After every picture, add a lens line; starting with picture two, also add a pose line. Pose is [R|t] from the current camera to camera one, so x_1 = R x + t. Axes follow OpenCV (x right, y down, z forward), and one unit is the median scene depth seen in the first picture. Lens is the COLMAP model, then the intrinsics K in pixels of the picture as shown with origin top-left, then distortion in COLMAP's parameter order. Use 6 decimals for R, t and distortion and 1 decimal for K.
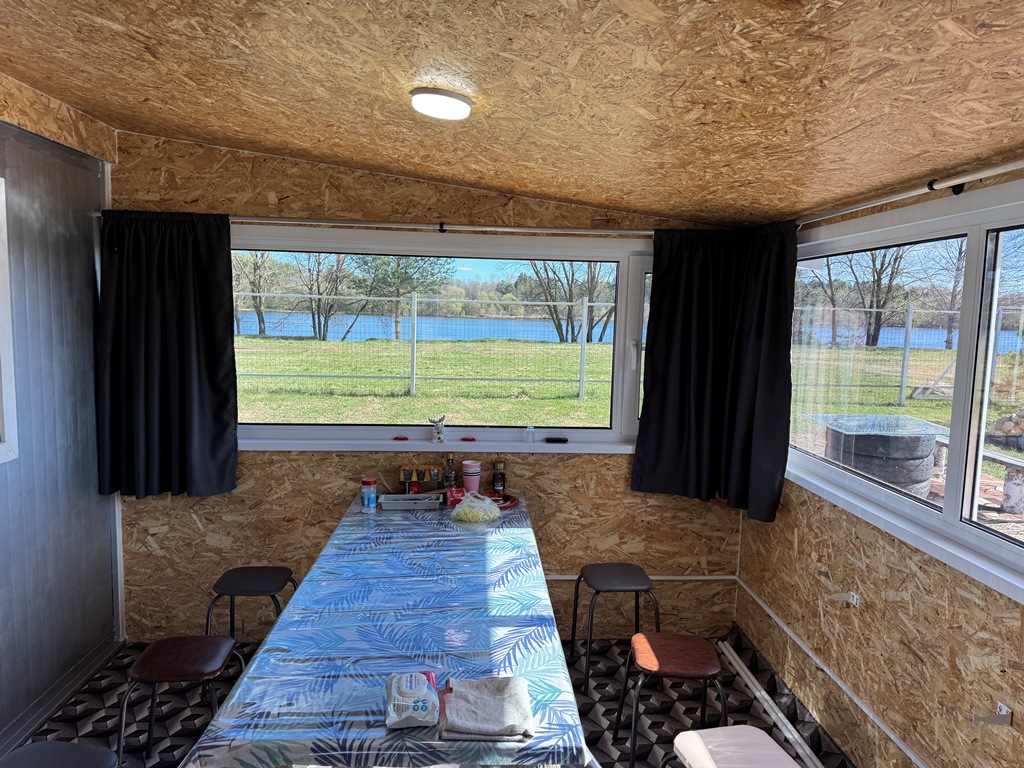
lens RADIAL K [[719.3, 0, 517.6], [0, 719.3, 384.7], [0, 0, 1]] dist [0.060109, -0.053652]
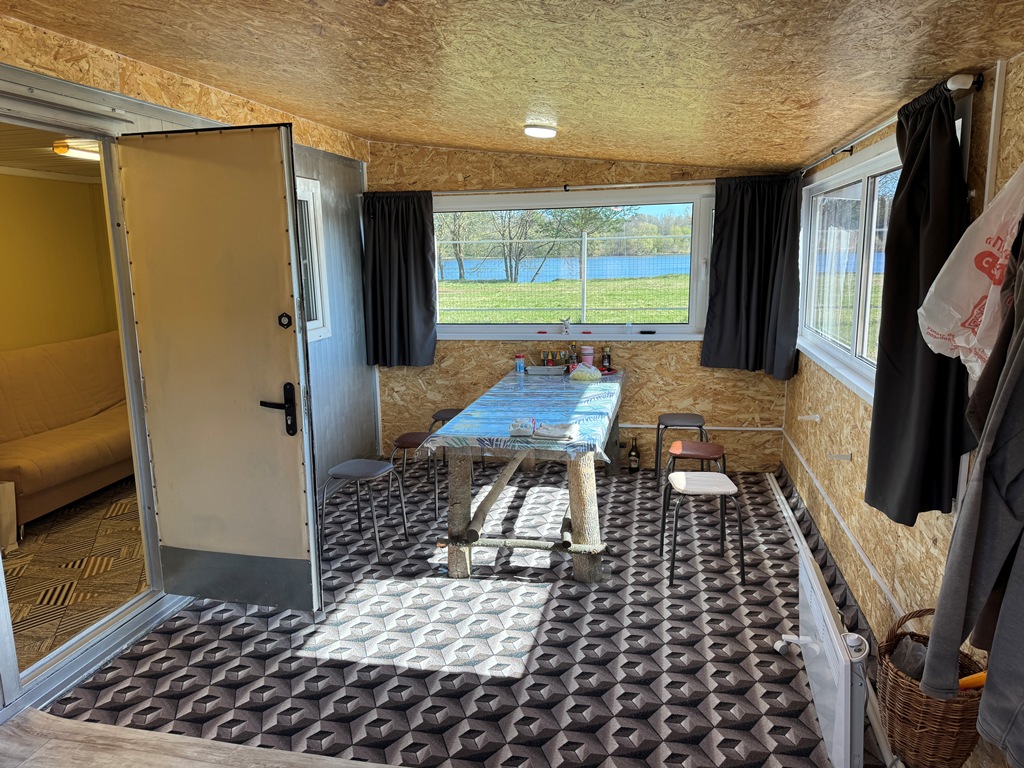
lens RADIAL K [[719.3, 0, 506.3], [0, 719.3, 387.3], [0, 0, 1]] dist [0.060109, -0.053652]
pose [[0.960908, 0.007076, -0.276777, 0.188576], [0.016244, 0.996510, 0.081874, 0.066974], [0.276390, -0.083170, 0.957440, -0.491540]]
